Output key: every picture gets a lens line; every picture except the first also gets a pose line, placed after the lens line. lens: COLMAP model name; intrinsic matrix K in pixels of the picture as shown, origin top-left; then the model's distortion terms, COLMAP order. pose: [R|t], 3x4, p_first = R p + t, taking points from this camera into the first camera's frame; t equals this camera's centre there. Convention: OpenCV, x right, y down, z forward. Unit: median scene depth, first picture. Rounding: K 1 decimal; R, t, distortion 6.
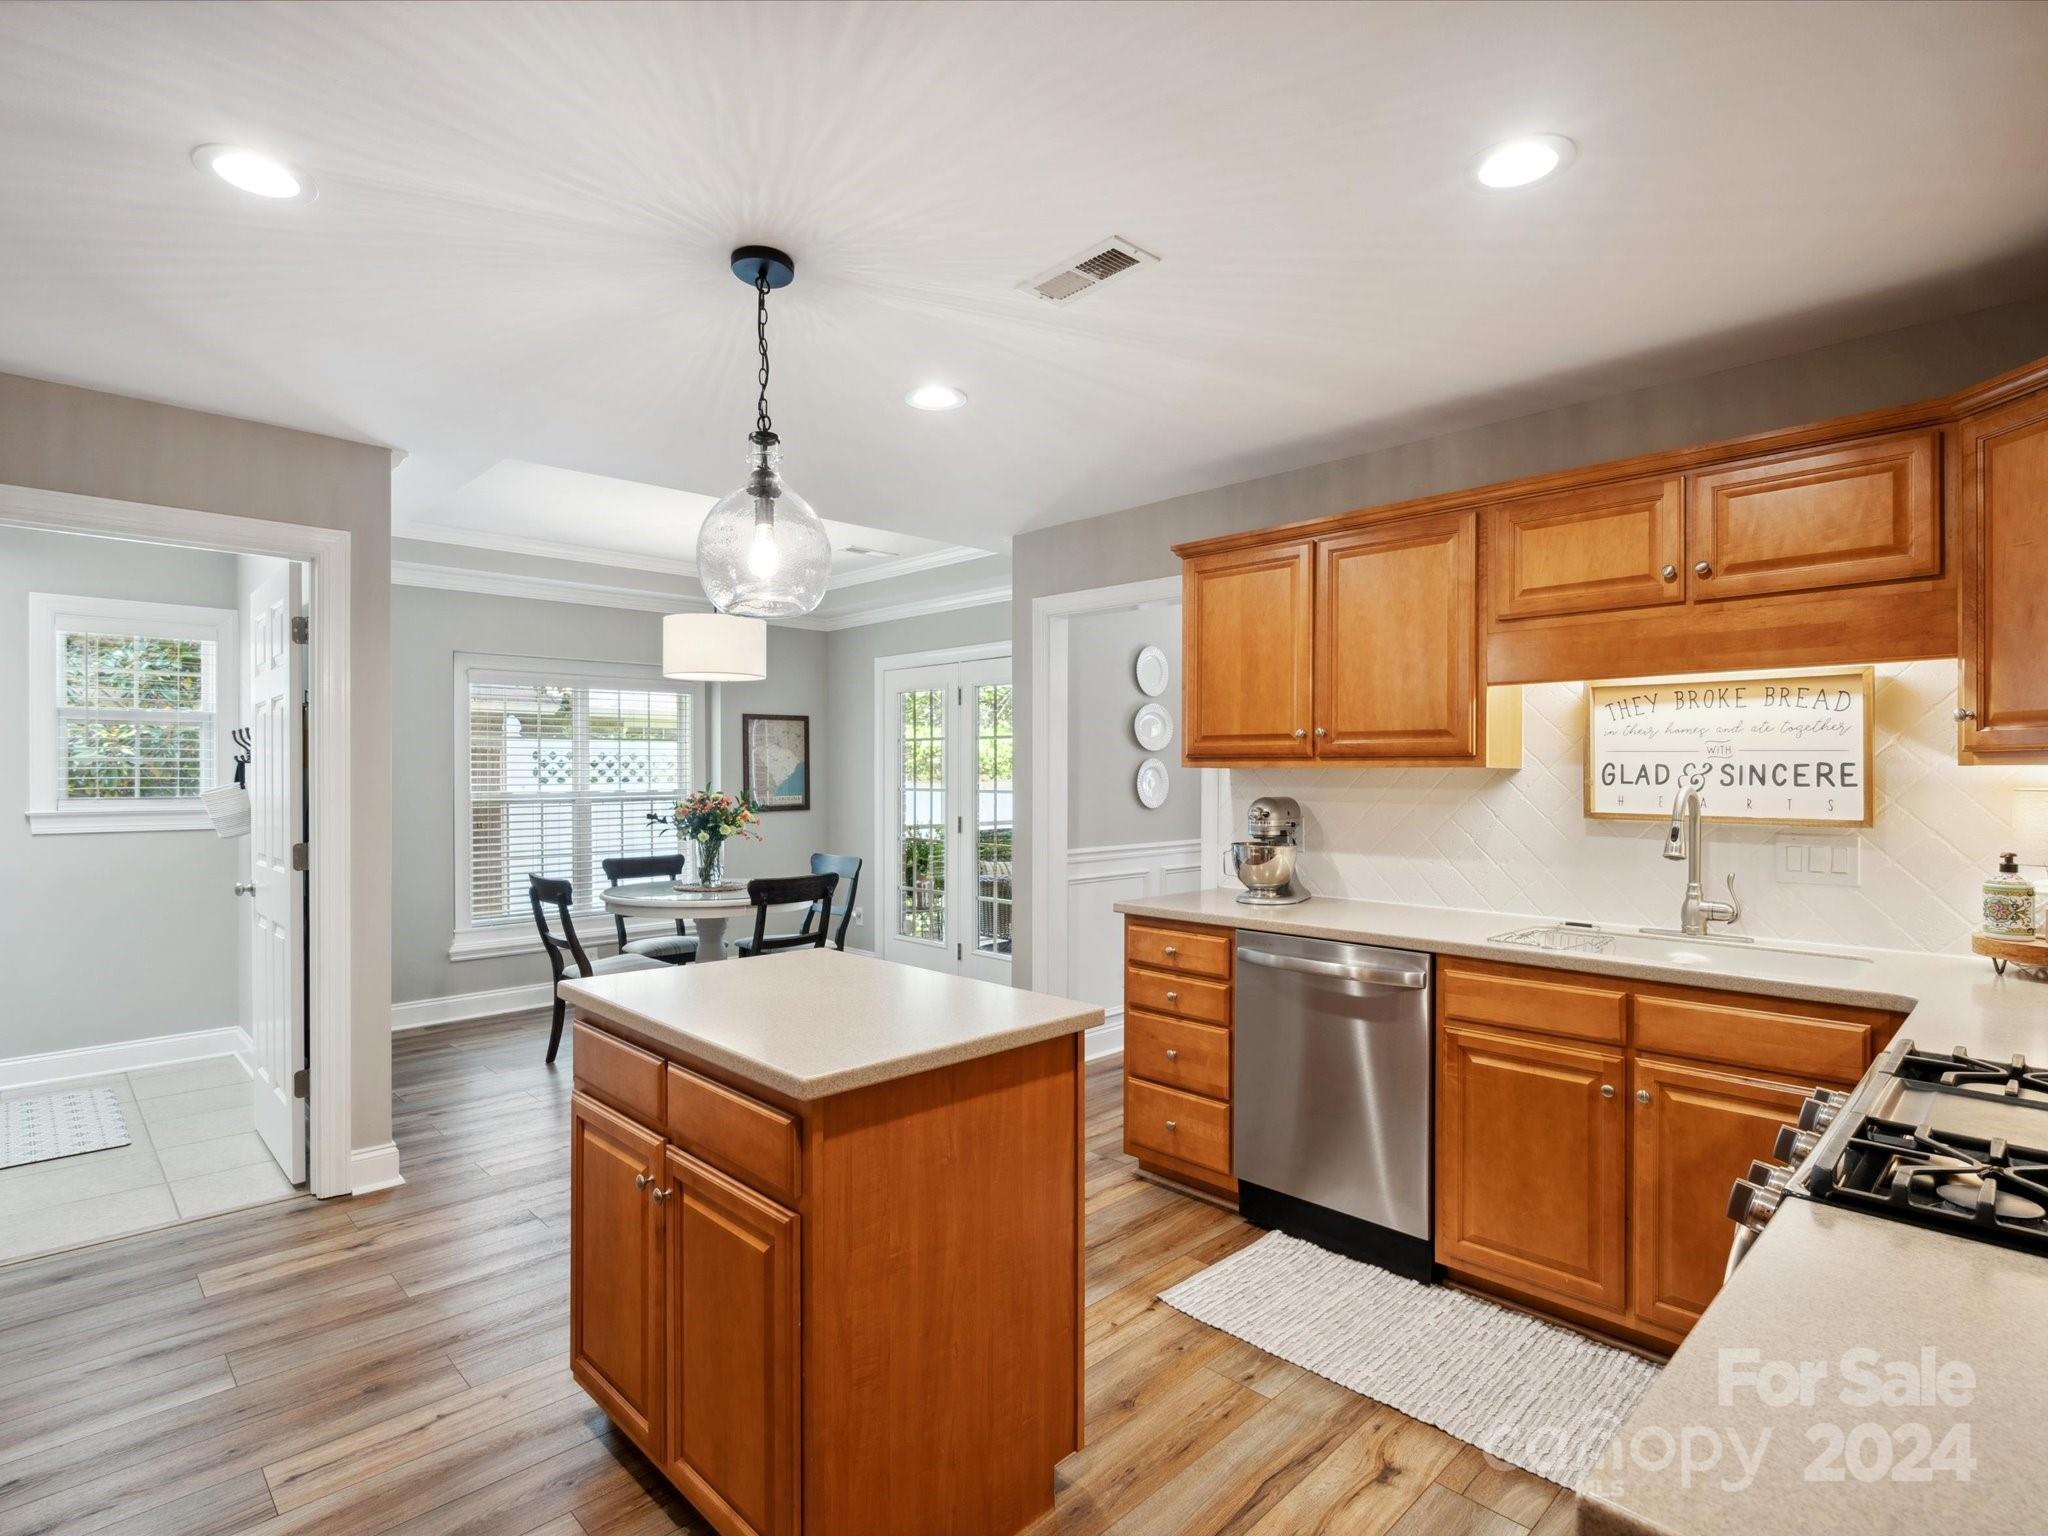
lens RADIAL K [[1034.2, 0, 1012.7], [0, 1034.2, 778.6], [0, 0, 1]] dist [-0.008710, 0.004942]
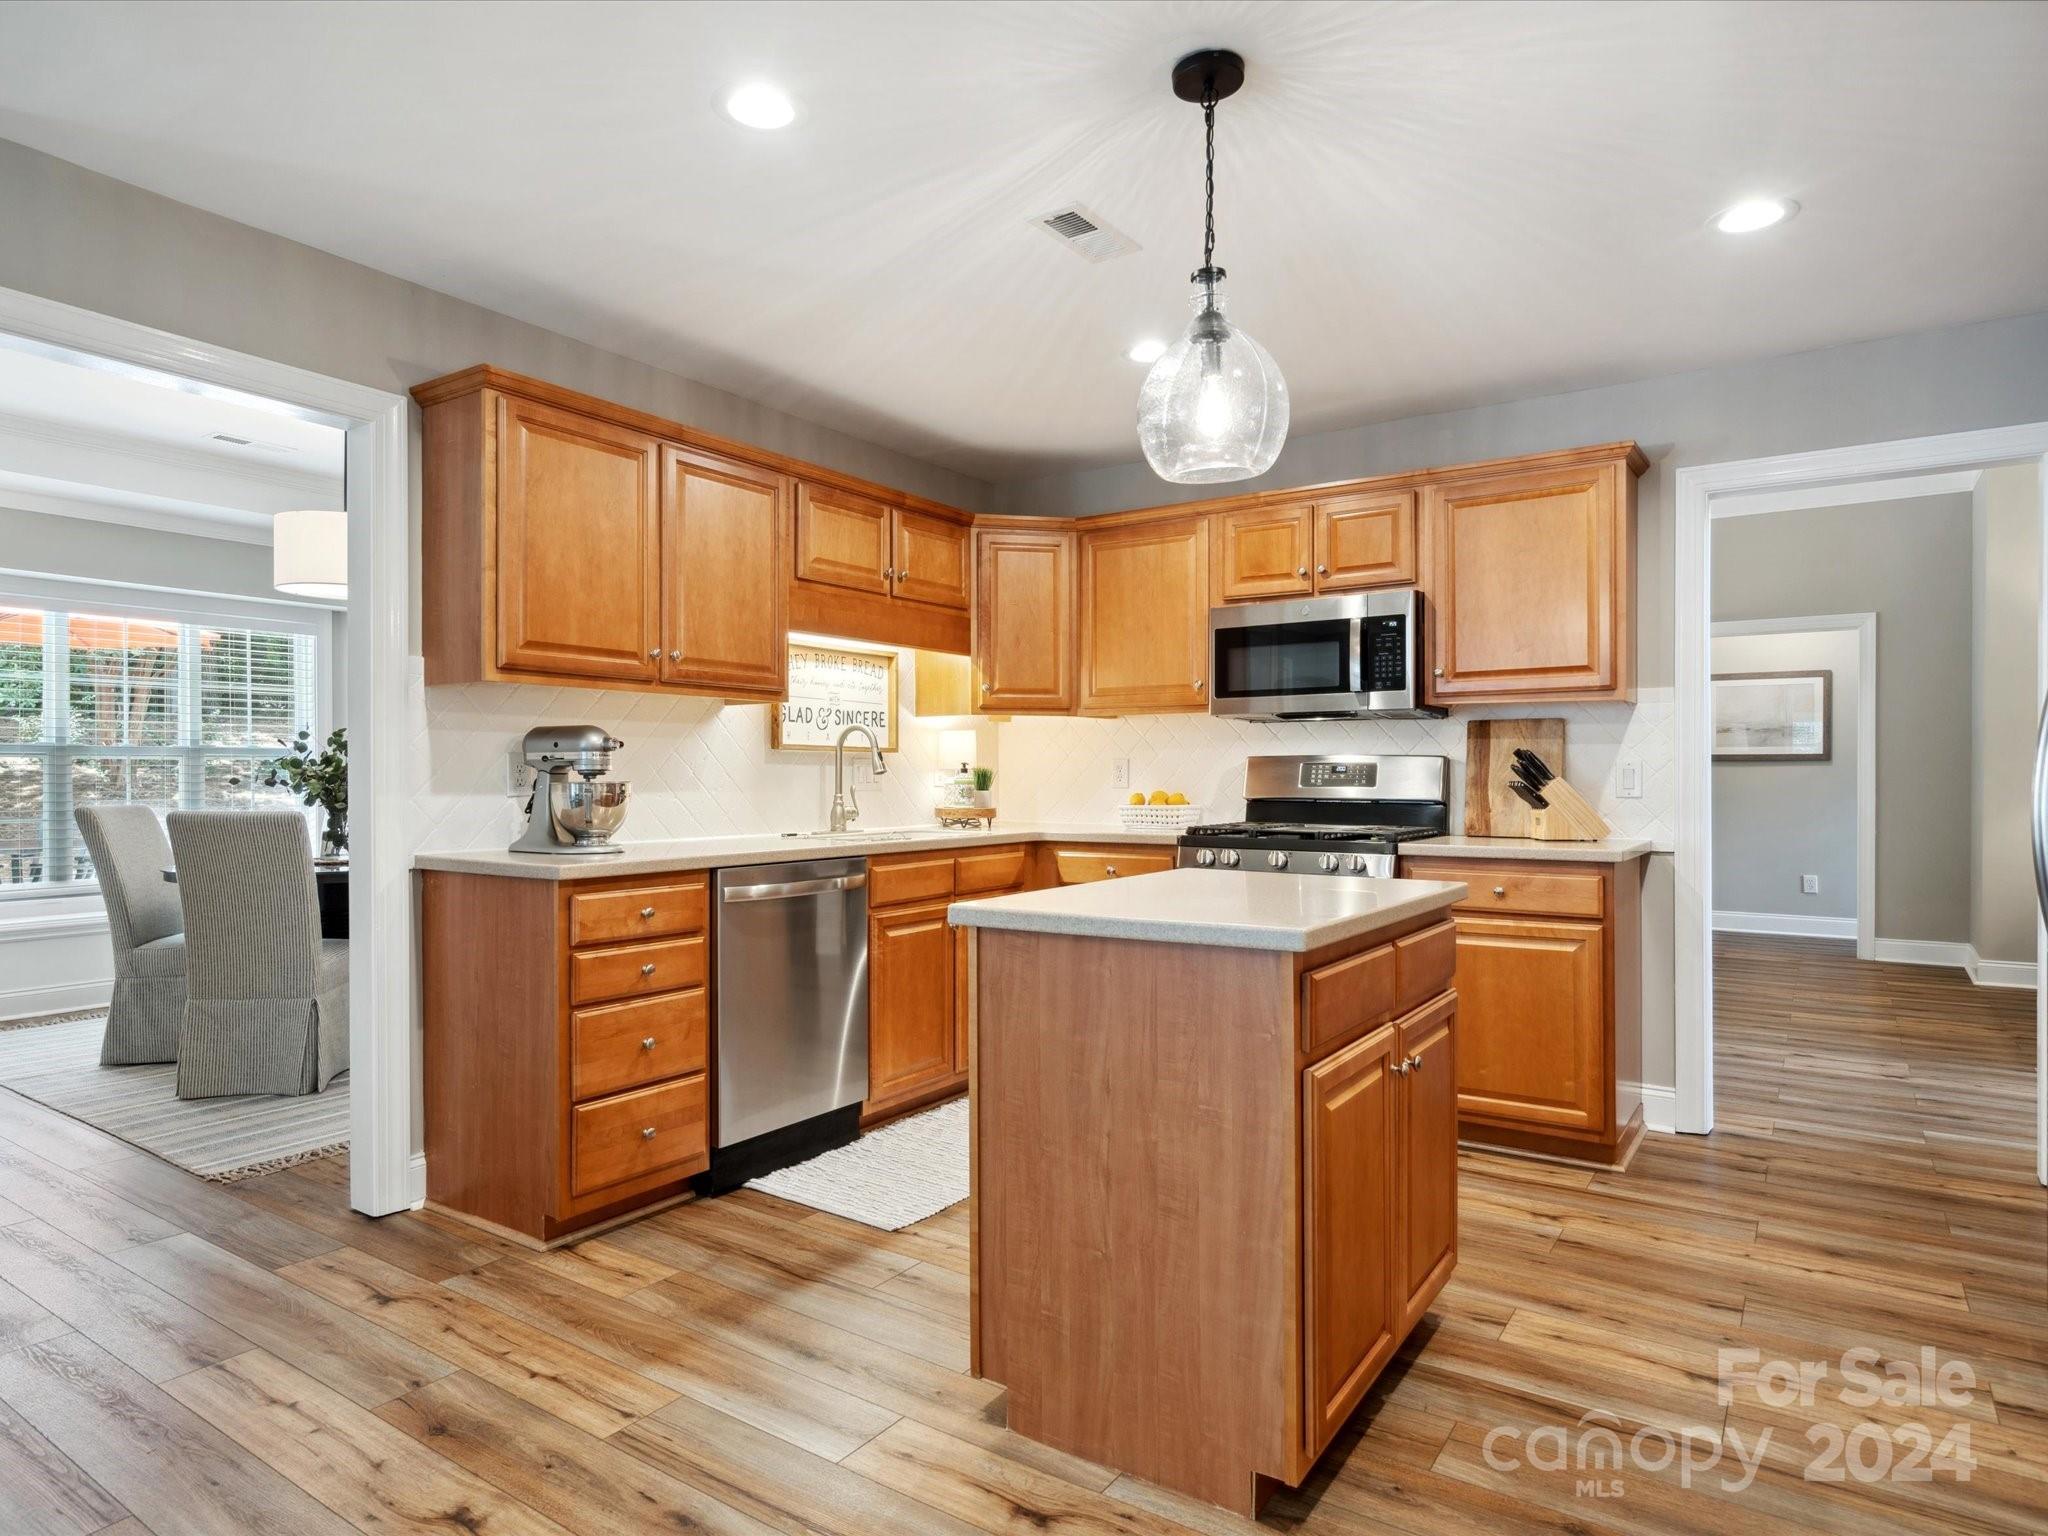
lens RADIAL K [[1191.4, 0, 1021.2], [0, 1191.4, 762.8], [0, 0, 1]] dist [-0.002215, 0.000790]
pose [[-0.205700, 0.006645, 0.978592, -0.895674], [0.003492, 0.999976, -0.006056, 0.065021], [-0.978609, 0.002172, -0.205719, 1.016185]]
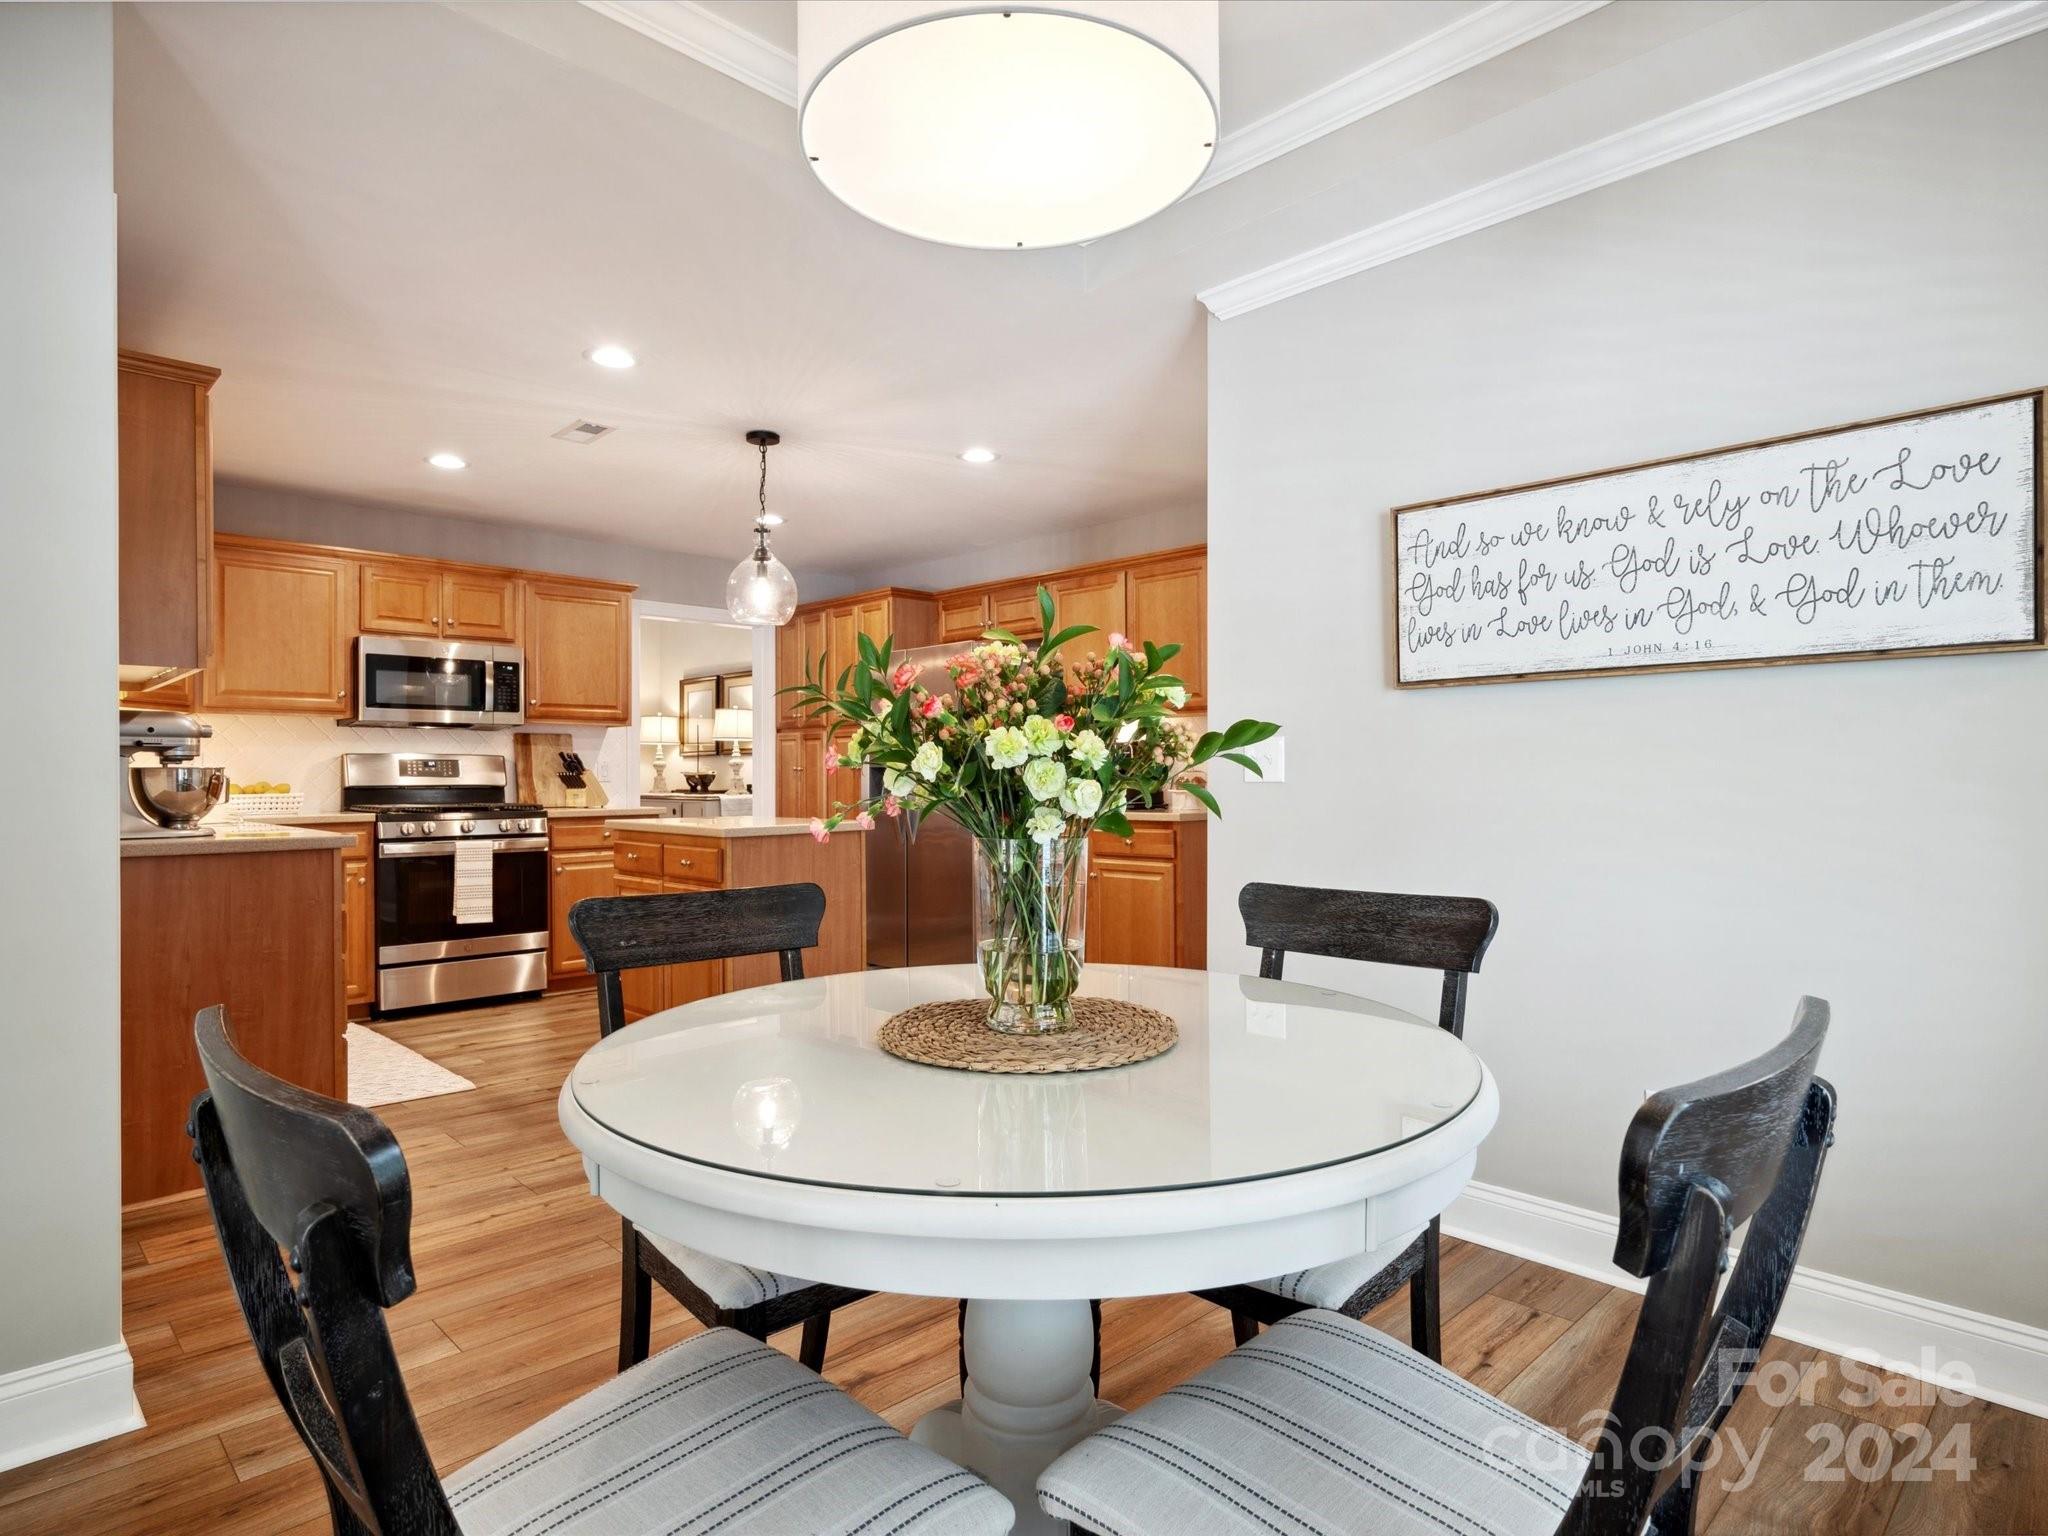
lens RADIAL K [[1121.6, 0, 1011.2], [0, 1121.6, 770.4], [0, 0, 1]] dist [0.008490, 0.001219]
pose [[-0.999996, 0.002269, 0.001503, -0.518013], [0.002267, 0.999997, -0.001351, 0.080811], [-0.001506, -0.001348, -0.999998, 2.269062]]
